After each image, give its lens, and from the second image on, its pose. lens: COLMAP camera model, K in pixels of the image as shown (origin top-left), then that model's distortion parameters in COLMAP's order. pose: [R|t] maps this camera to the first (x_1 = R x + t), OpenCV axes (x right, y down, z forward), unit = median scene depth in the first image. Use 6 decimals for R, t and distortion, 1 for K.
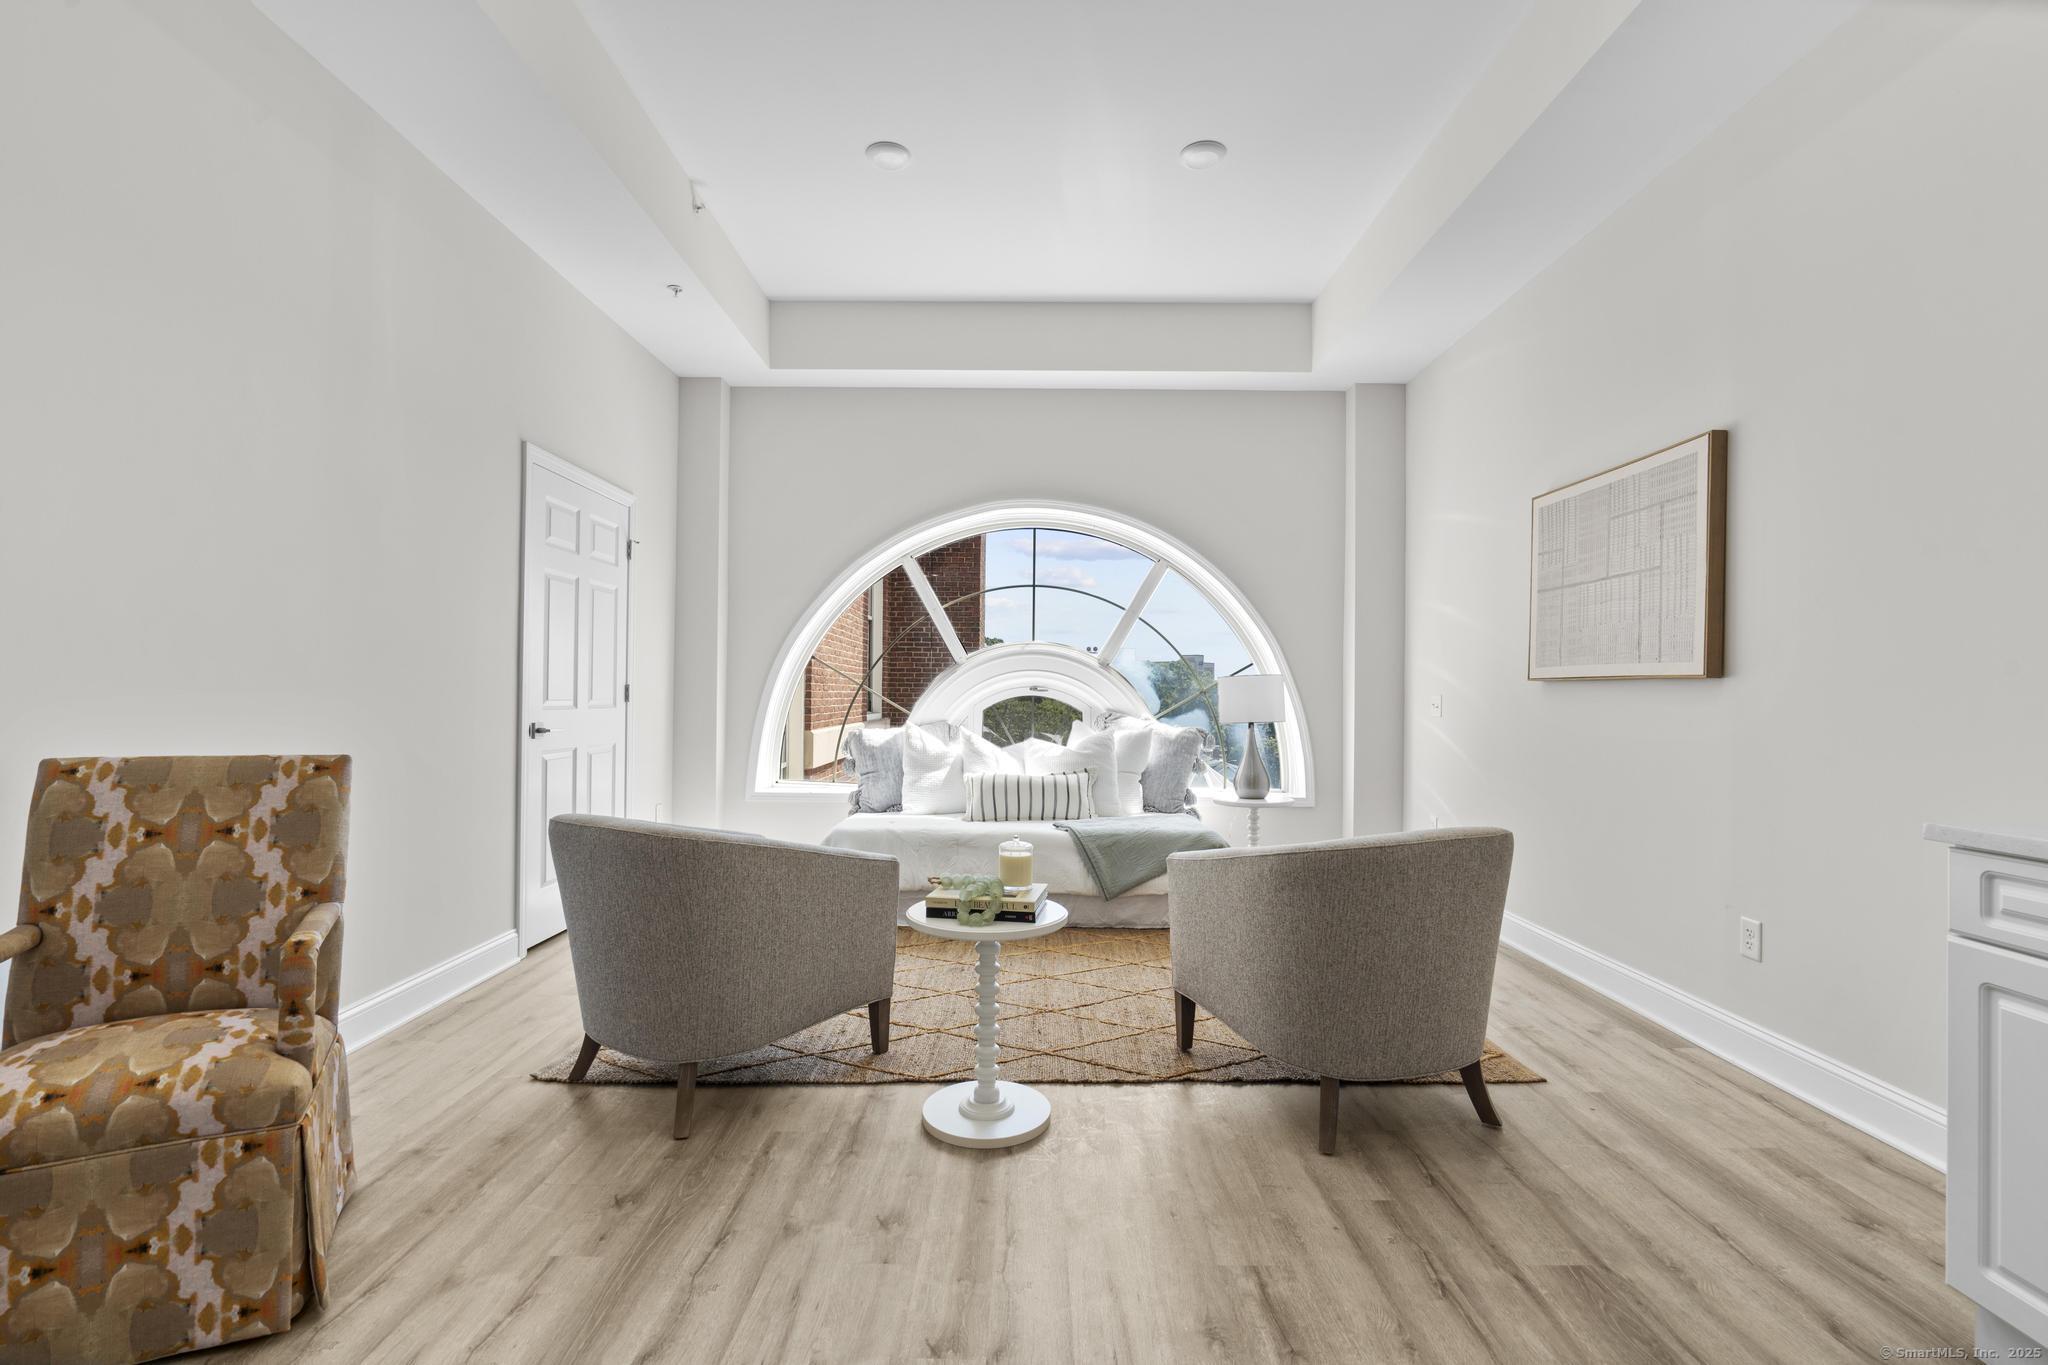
lens RADIAL K [[911.9, 0, 1022.3], [0, 911.9, 686.9], [0, 0, 1]] dist [-0.005212, 0.000545]
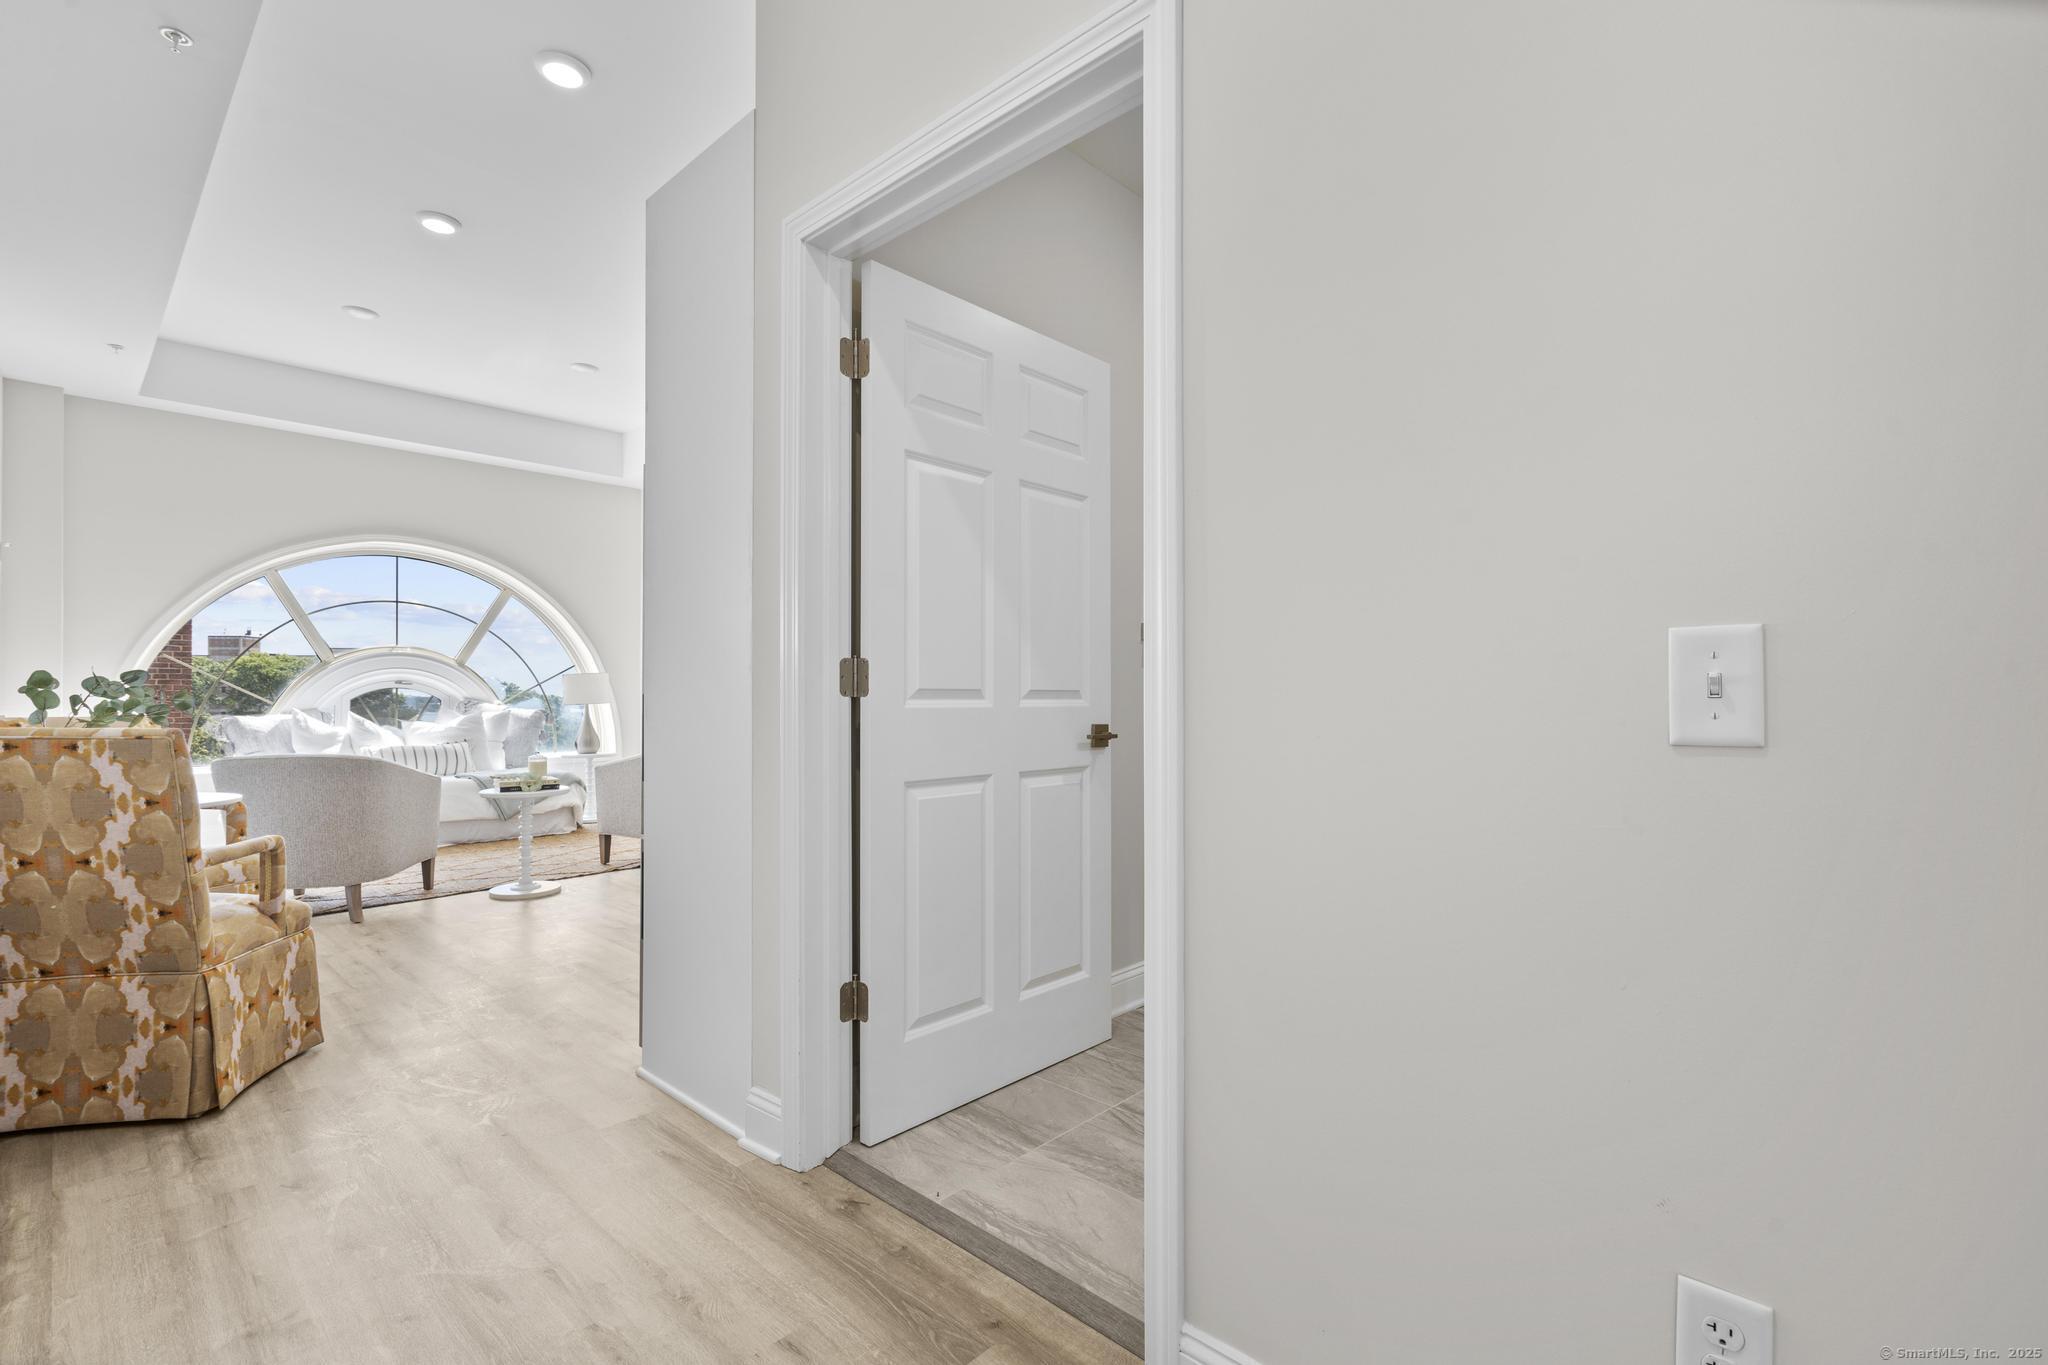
lens RADIAL K [[914.0, 0, 1021.7], [0, 914.0, 689.0], [0, 0, 1]] dist [-0.004894, 0.000280]
pose [[0.678033, -0.005438, 0.735011, -0.731495], [0.002893, 0.999985, 0.004730, 0.016524], [-0.735026, -0.001081, 0.678038, -1.100857]]
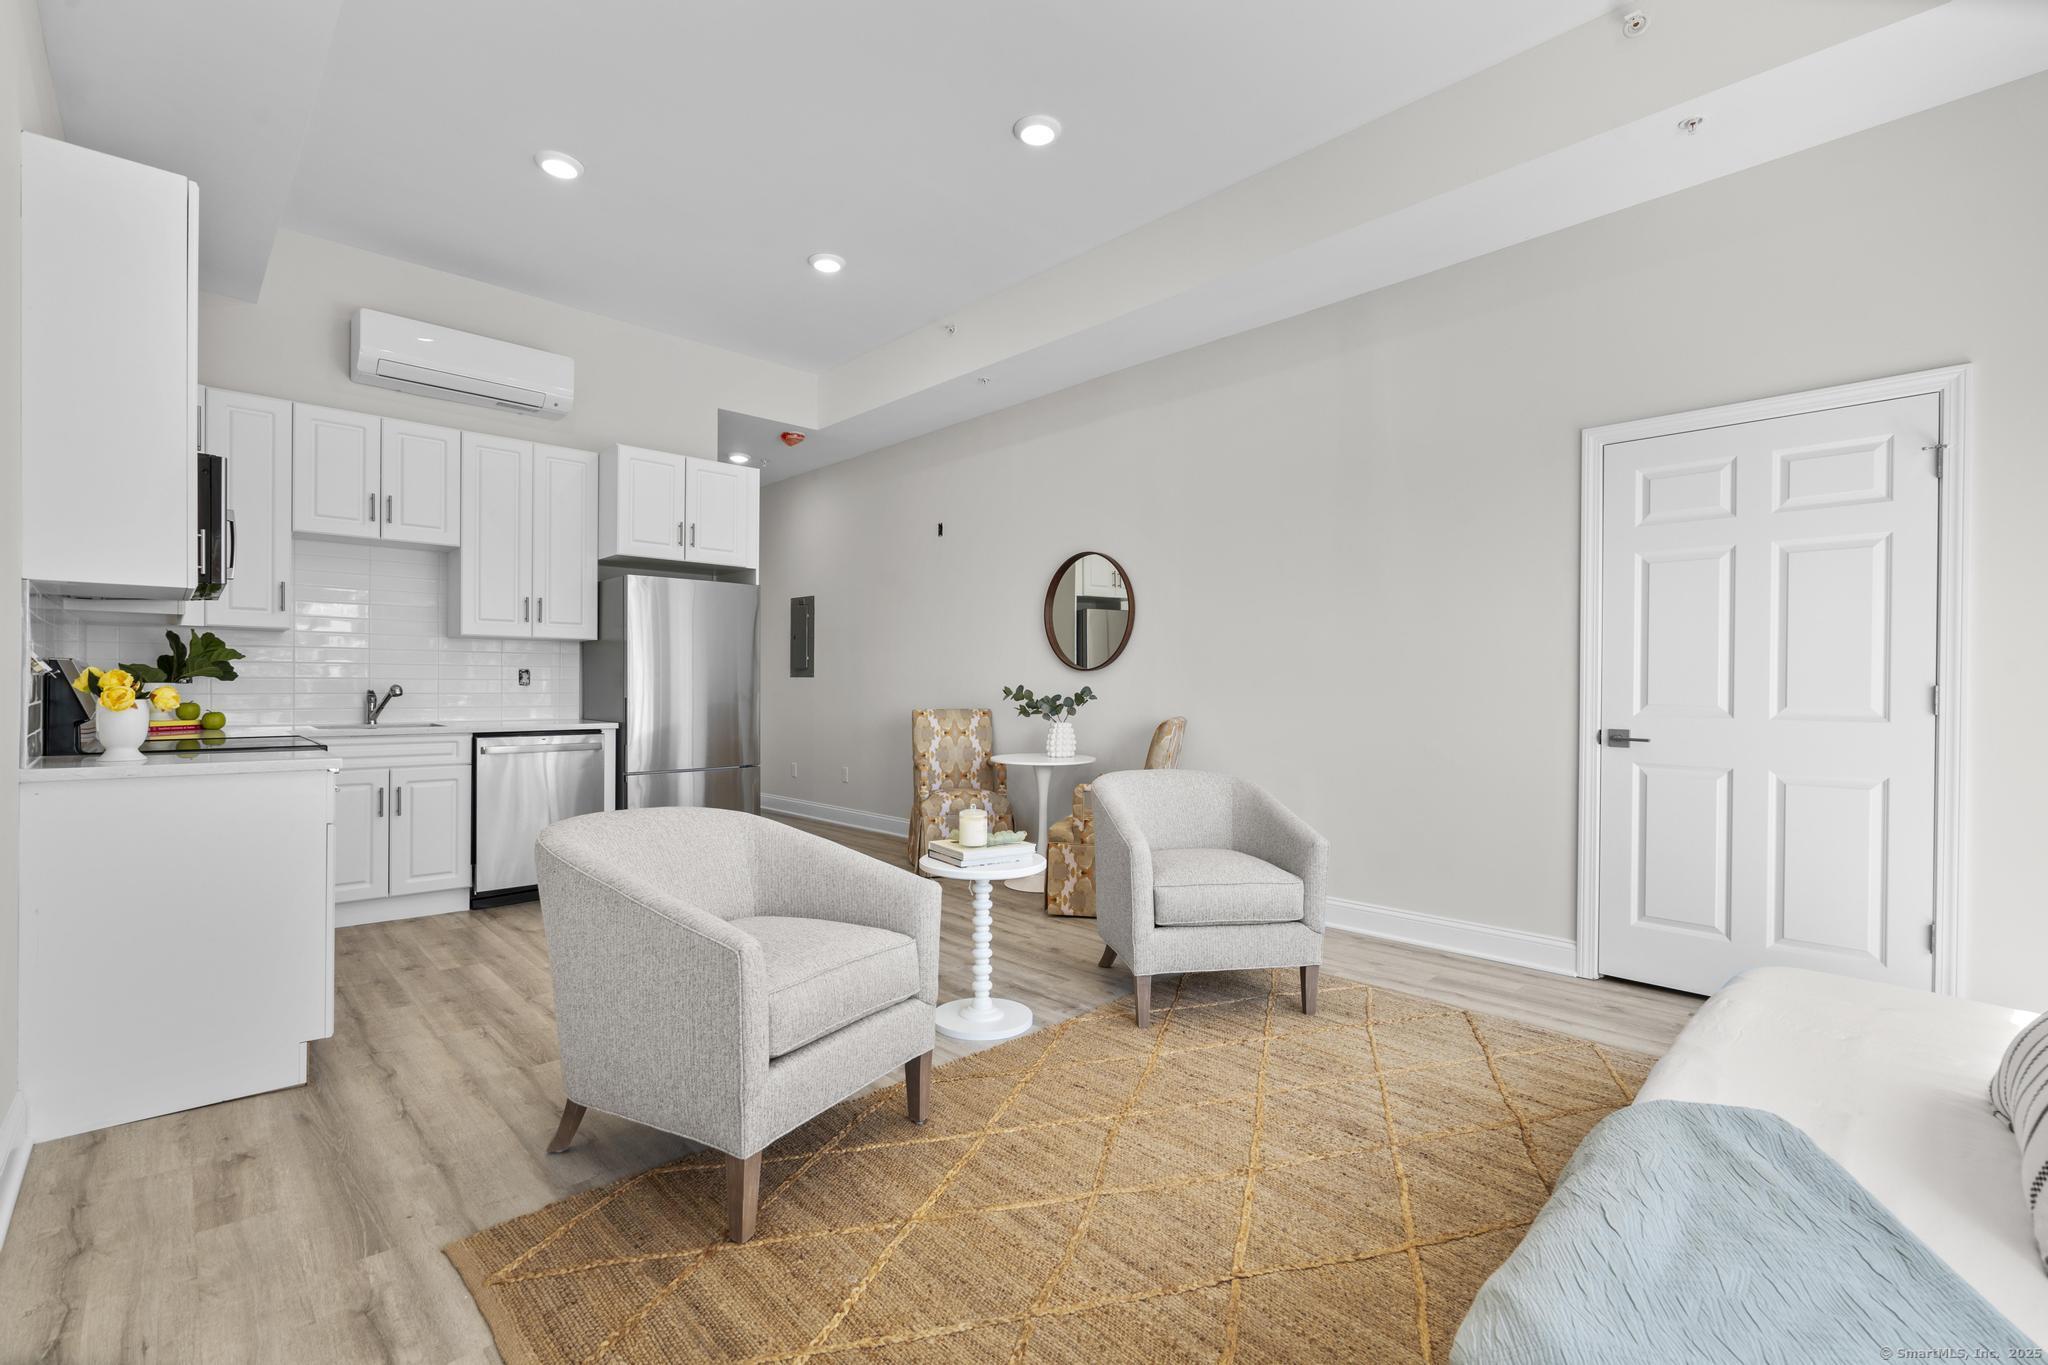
lens RADIAL K [[924.4, 0, 1021.7], [0, 924.4, 691.9], [0, 0, 1]] dist [-0.003222, -0.000122]
pose [[-0.723226, -0.007651, -0.690569, 0.769959], [-0.008077, 0.999964, -0.002619, 0.014583], [0.690564, 0.003683, -0.723262, 1.863467]]
